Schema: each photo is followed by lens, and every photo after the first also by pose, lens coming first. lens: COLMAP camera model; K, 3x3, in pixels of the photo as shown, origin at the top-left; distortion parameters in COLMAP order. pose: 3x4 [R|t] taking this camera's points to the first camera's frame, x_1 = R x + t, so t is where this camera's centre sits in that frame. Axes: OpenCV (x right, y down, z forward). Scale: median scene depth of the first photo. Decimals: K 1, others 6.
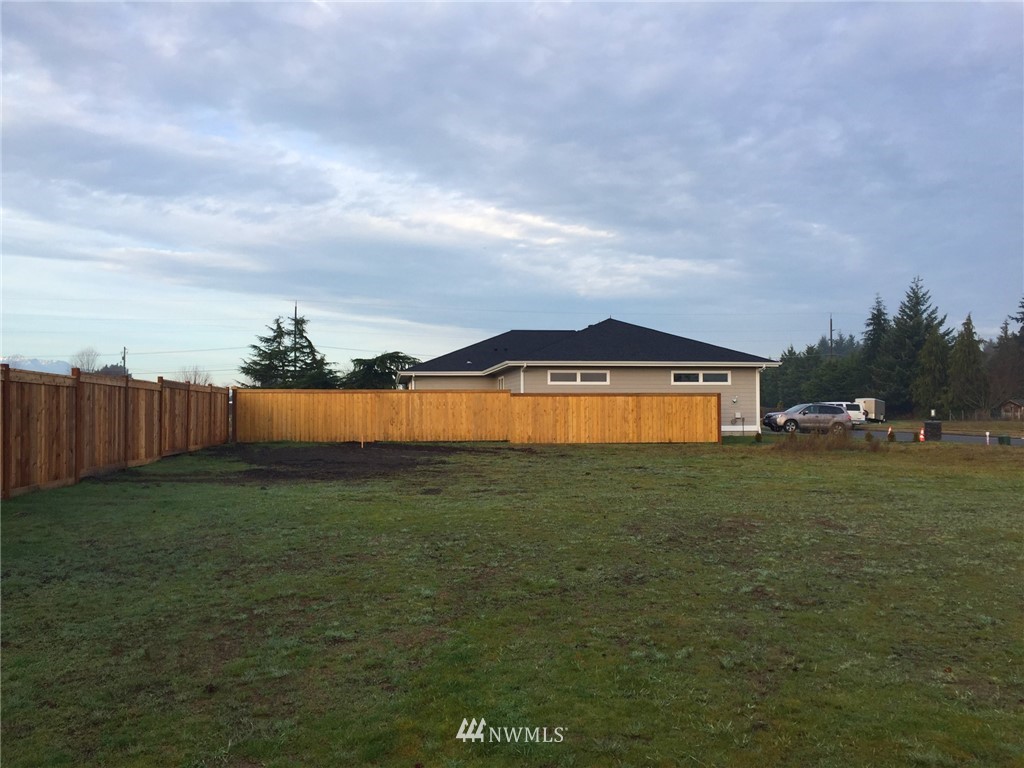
lens RADIAL K [[859.6, 0, 512.0], [0, 859.6, 384.0], [0, 0, 1]] dist [0.060053, -0.077169]
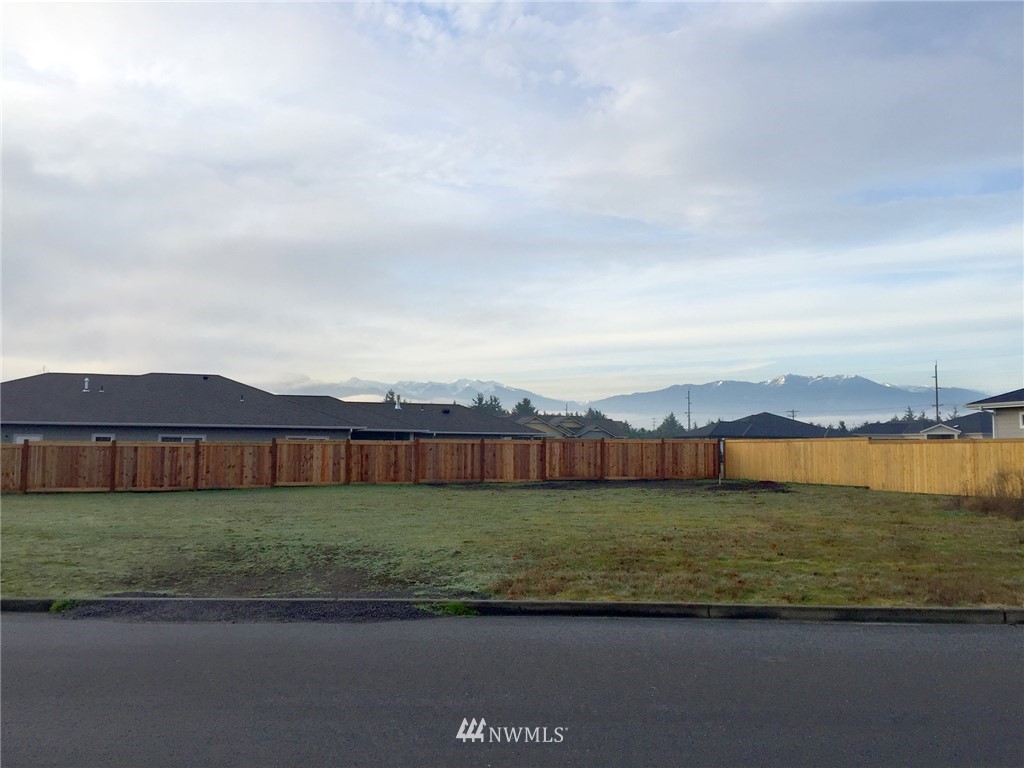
lens RADIAL K [[879.5, 0, 512.0], [0, 879.5, 384.0], [0, 0, 1]] dist [0.080218, -0.113922]
pose [[0.184644, -0.073109, -0.980082, 0.831317], [0.026278, 0.997240, -0.069438, 0.004845], [0.982454, -0.012933, 0.186056, 0.332091]]
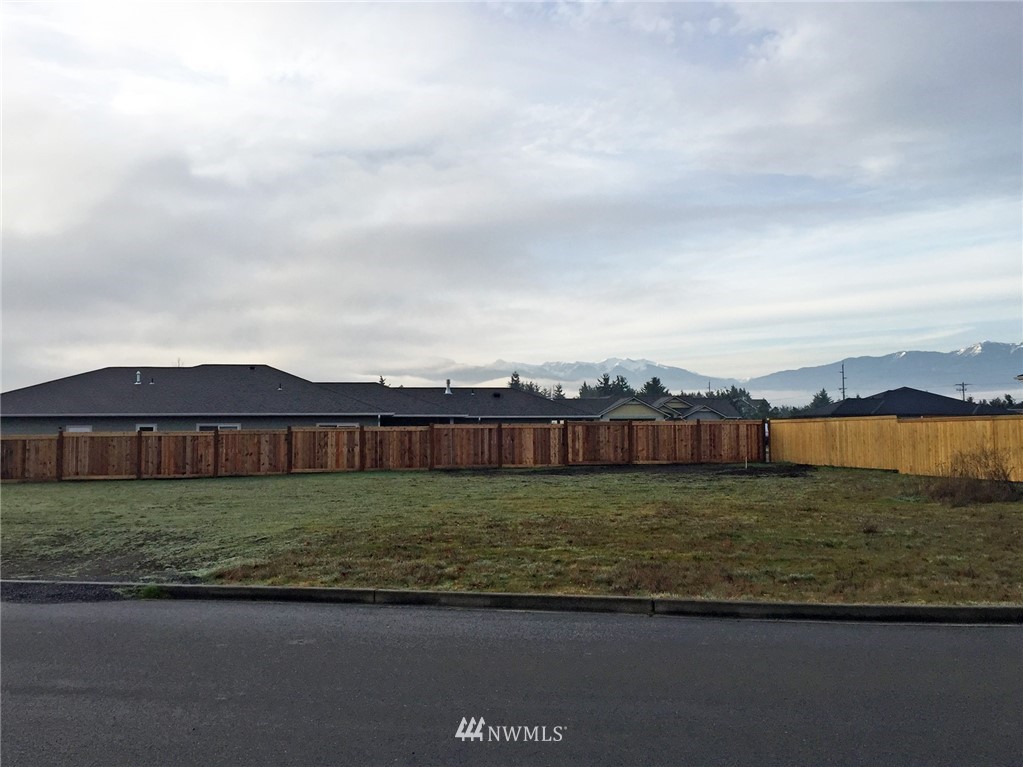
lens RADIAL K [[916.8, 0, 493.8], [0, 916.8, 373.0], [0, 0, 1]] dist [0.070566, -0.078797]
pose [[0.000600, -0.066146, -0.997810, 0.863109], [0.040522, 0.996992, -0.066067, 0.008069], [0.999178, -0.040394, 0.003279, 0.485372]]
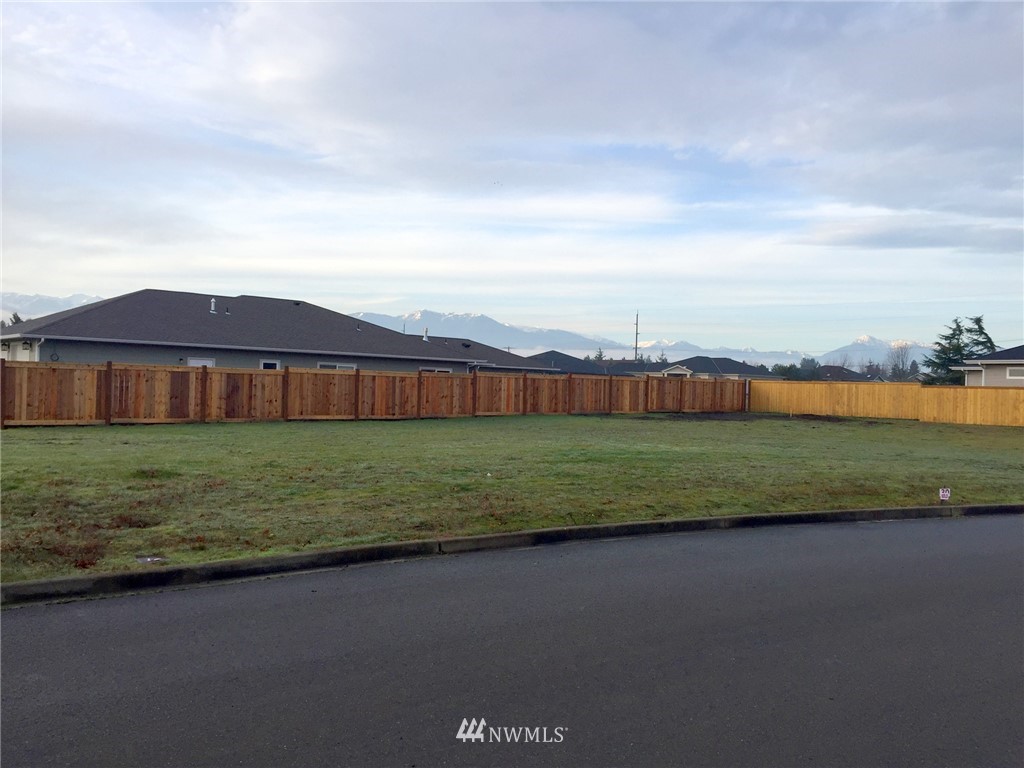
lens RADIAL K [[861.3, 0, 512.0], [0, 861.3, 384.0], [0, 0, 1]] dist [0.050110, -0.011253]
pose [[0.555719, 0.014221, -0.831249, 0.680562], [-0.001627, 0.999870, 0.016019, -0.010774], [0.831369, -0.007550, 0.555670, -0.269621]]
